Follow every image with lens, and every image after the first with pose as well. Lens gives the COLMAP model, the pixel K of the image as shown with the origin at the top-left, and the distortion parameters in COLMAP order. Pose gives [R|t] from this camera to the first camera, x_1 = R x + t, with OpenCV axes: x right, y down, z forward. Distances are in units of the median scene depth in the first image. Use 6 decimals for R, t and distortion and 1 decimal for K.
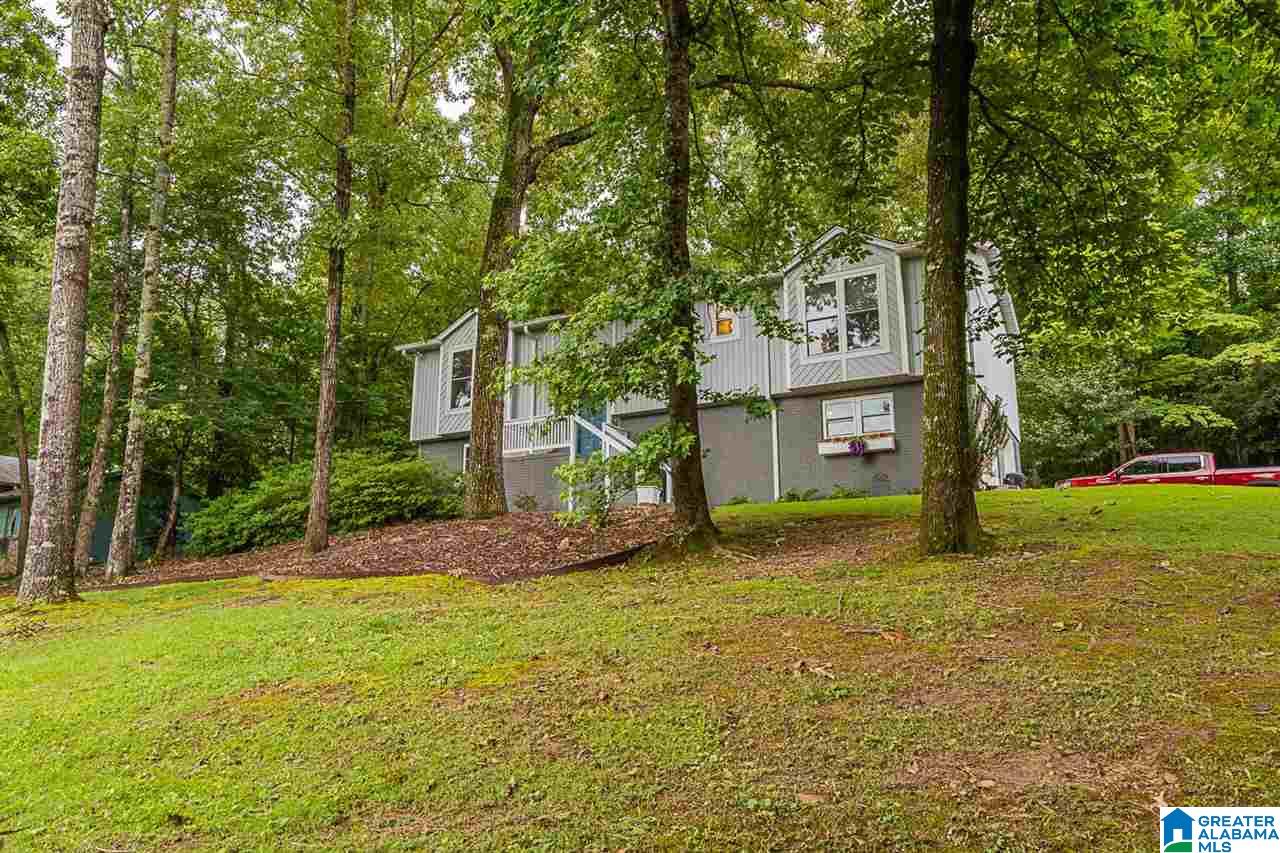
lens RADIAL K [[867.4, 0, 640.0], [0, 867.4, 426.5], [0, 0, 1]] dist [-0.001504, -0.002029]
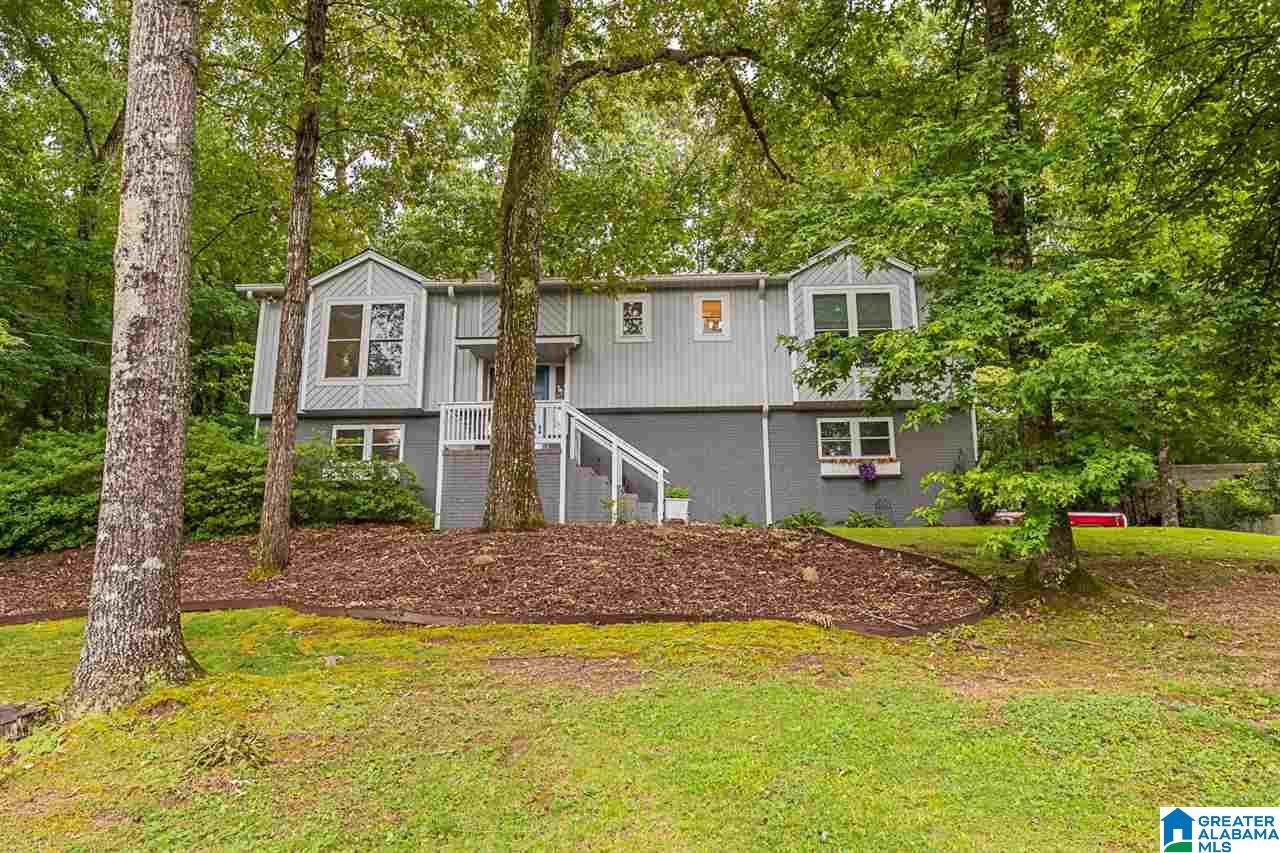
lens RADIAL K [[867.4, 0, 640.0], [0, 867.4, 426.5], [0, 0, 1]] dist [-0.001504, -0.002029]
pose [[0.895454, 0.095621, 0.434763, -0.373999], [-0.090846, 0.995357, -0.031808, 0.027147], [-0.435786, -0.011013, 0.899983, 0.242785]]
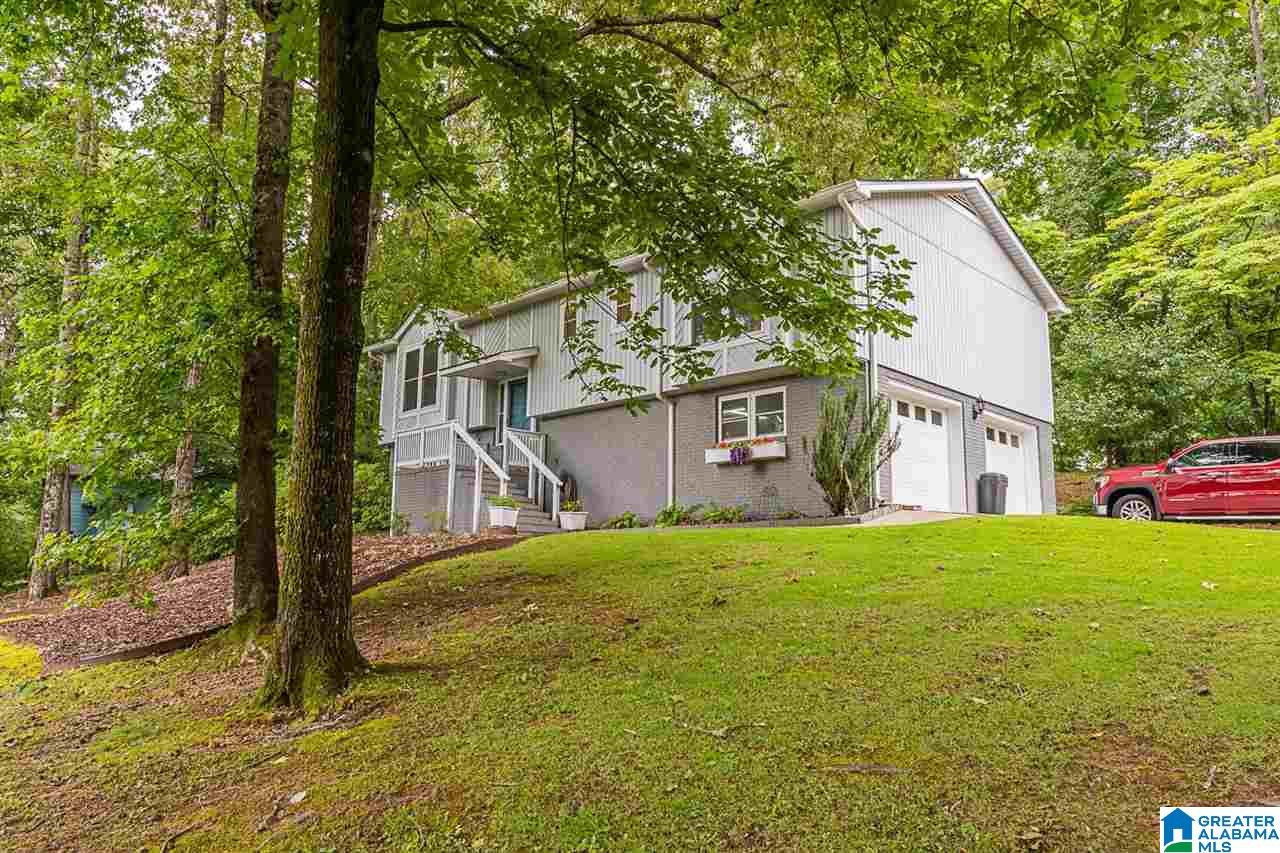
lens RADIAL K [[867.4, 0, 640.0], [0, 867.4, 426.5], [0, 0, 1]] dist [-0.001504, -0.002029]
pose [[0.964348, -0.035616, -0.262229, 0.360260], [0.049109, 0.997776, 0.045077, -0.043409], [0.260040, -0.056348, 0.963952, 0.172178]]
